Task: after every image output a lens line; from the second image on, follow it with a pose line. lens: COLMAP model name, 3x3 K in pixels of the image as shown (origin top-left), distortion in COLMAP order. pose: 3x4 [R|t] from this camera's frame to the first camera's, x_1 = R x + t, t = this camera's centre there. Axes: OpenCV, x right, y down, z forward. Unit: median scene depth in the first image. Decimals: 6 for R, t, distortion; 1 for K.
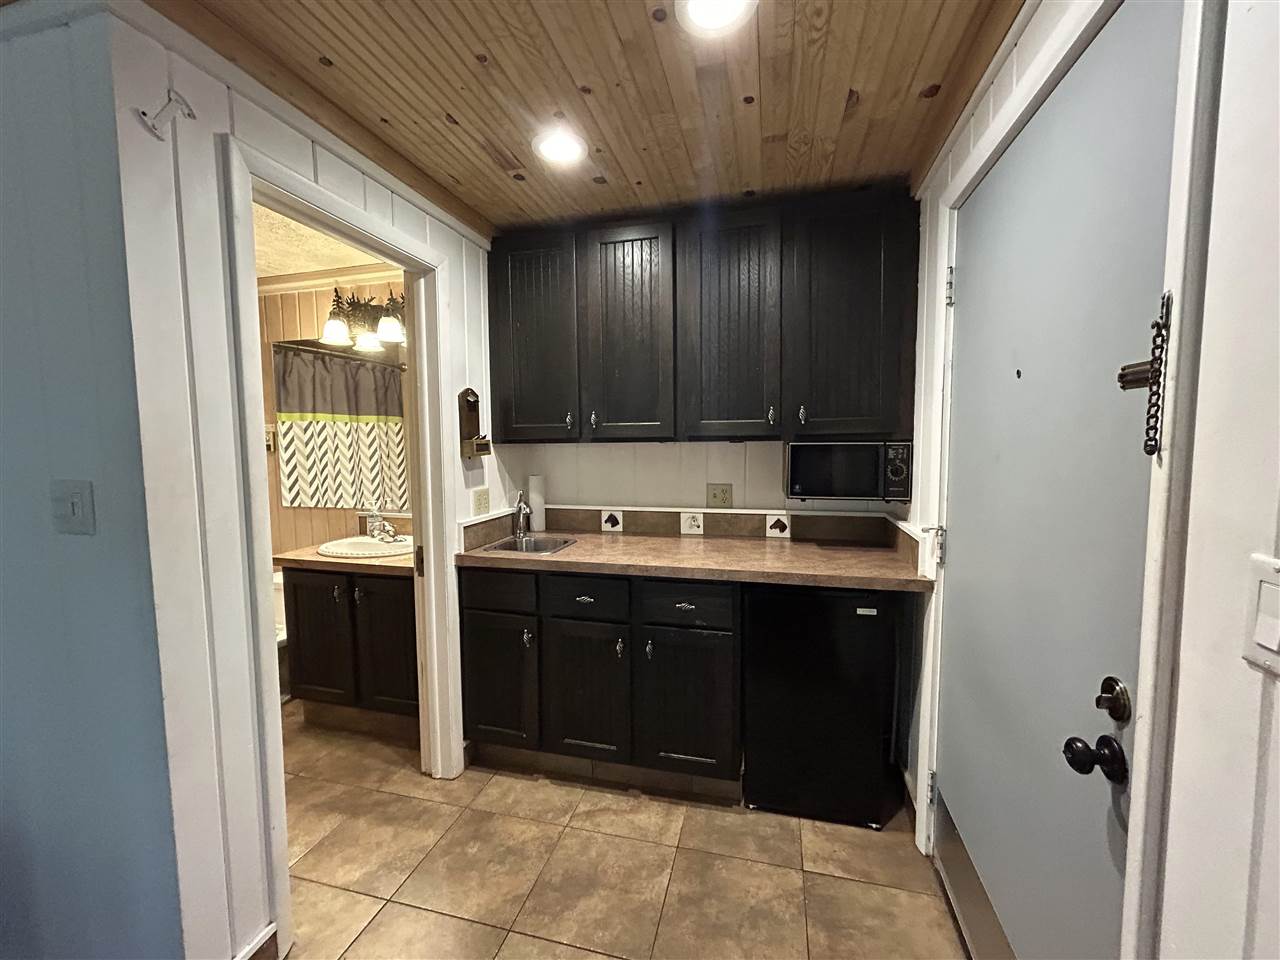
lens RADIAL K [[514.7, 0, 633.4], [0, 514.7, 477.3], [0, 0, 1]] dist [-0.001893, 0.001376]
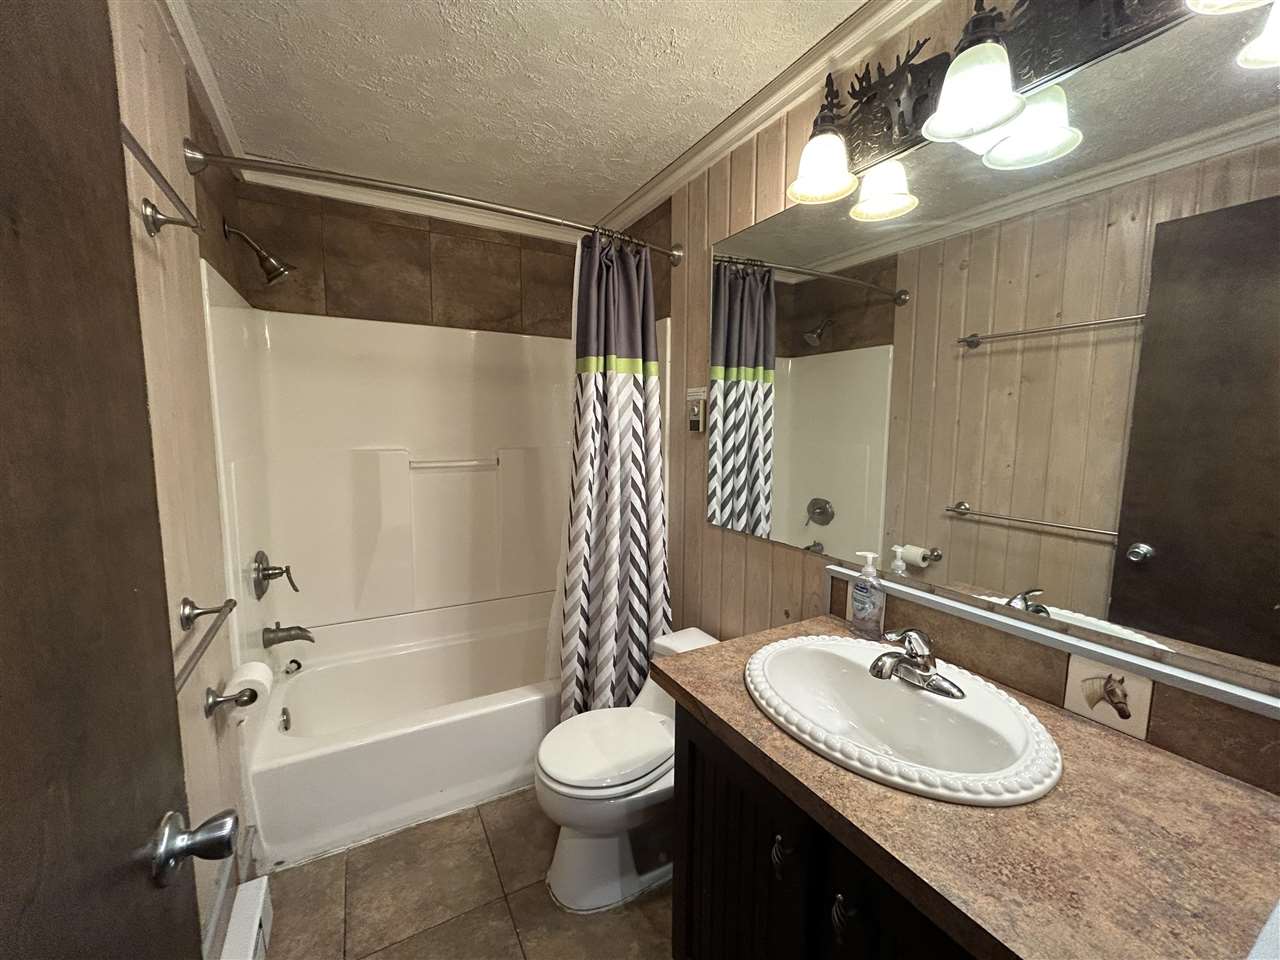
lens RADIAL K [[514.7, 0, 636.3], [0, 514.7, 478.3], [0, 0, 1]] dist [-0.001893, 0.001376]
pose [[0.695178, 0.089681, -0.713222, -0.282249], [-0.065600, 0.995962, 0.061293, -0.025377], [0.715839, 0.004178, 0.698253, 0.465499]]
